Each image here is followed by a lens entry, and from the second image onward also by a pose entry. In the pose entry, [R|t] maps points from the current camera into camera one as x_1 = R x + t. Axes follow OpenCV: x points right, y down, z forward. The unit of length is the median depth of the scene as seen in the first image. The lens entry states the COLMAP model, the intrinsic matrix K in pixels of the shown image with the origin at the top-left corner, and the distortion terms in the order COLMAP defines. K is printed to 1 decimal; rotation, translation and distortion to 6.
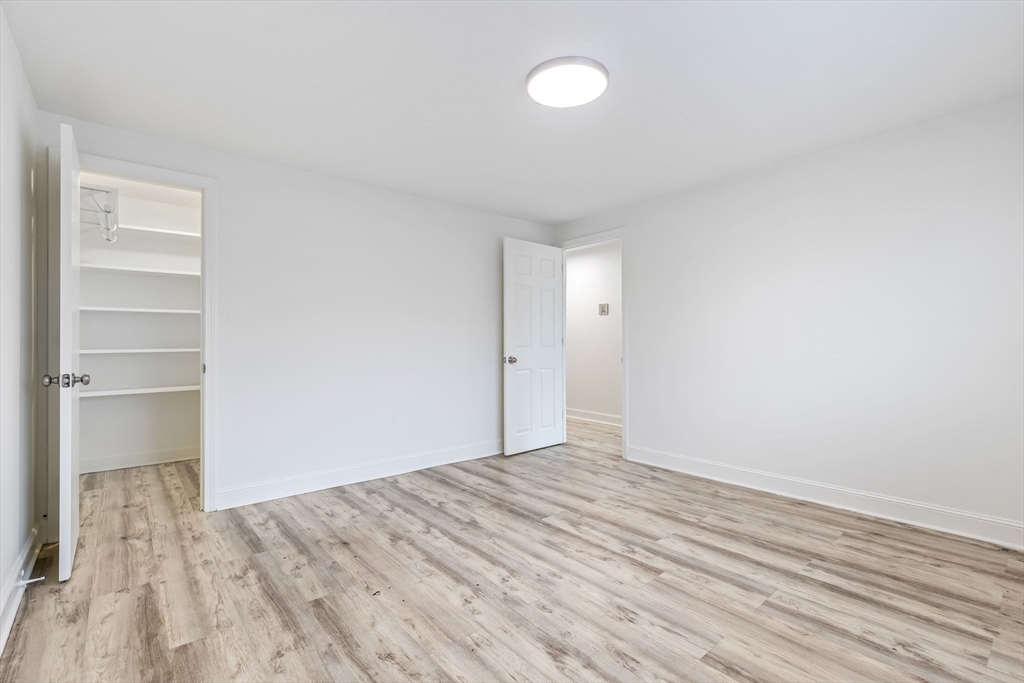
lens RADIAL K [[473.2, 0, 517.5], [0, 473.2, 331.5], [0, 0, 1]] dist [0.004870, -0.000163]
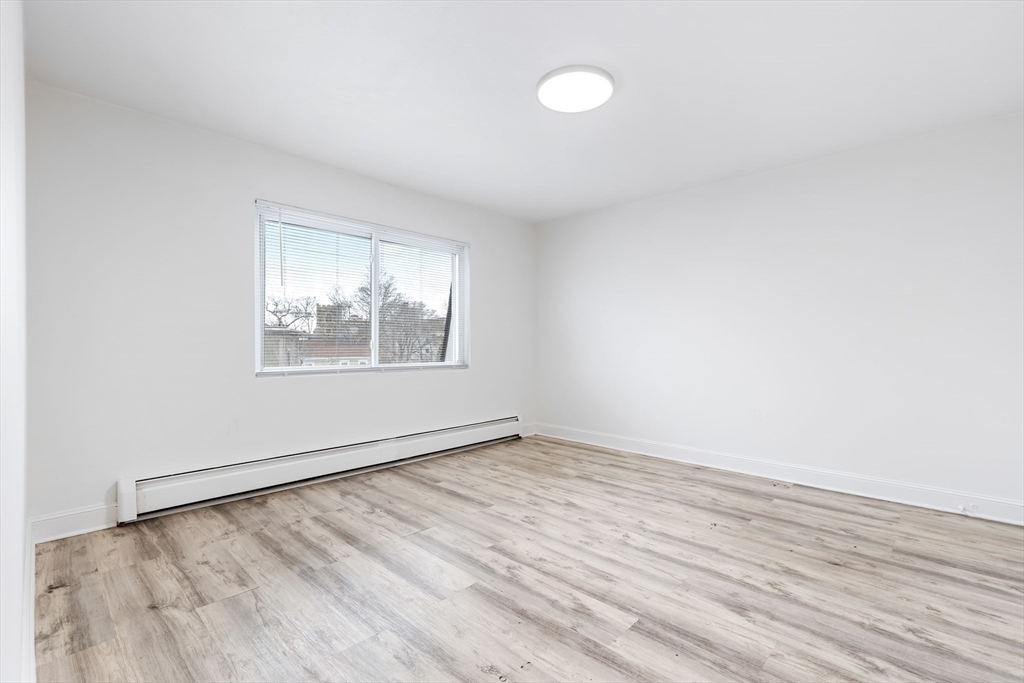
lens RADIAL K [[473.2, 0, 517.5], [0, 473.2, 331.5], [0, 0, 1]] dist [0.004870, -0.000163]
pose [[-0.994931, 0.001365, -0.100551, 0.325258], [0.005766, 0.999037, -0.043493, 0.060190], [0.100395, -0.043852, -0.993981, 1.957850]]
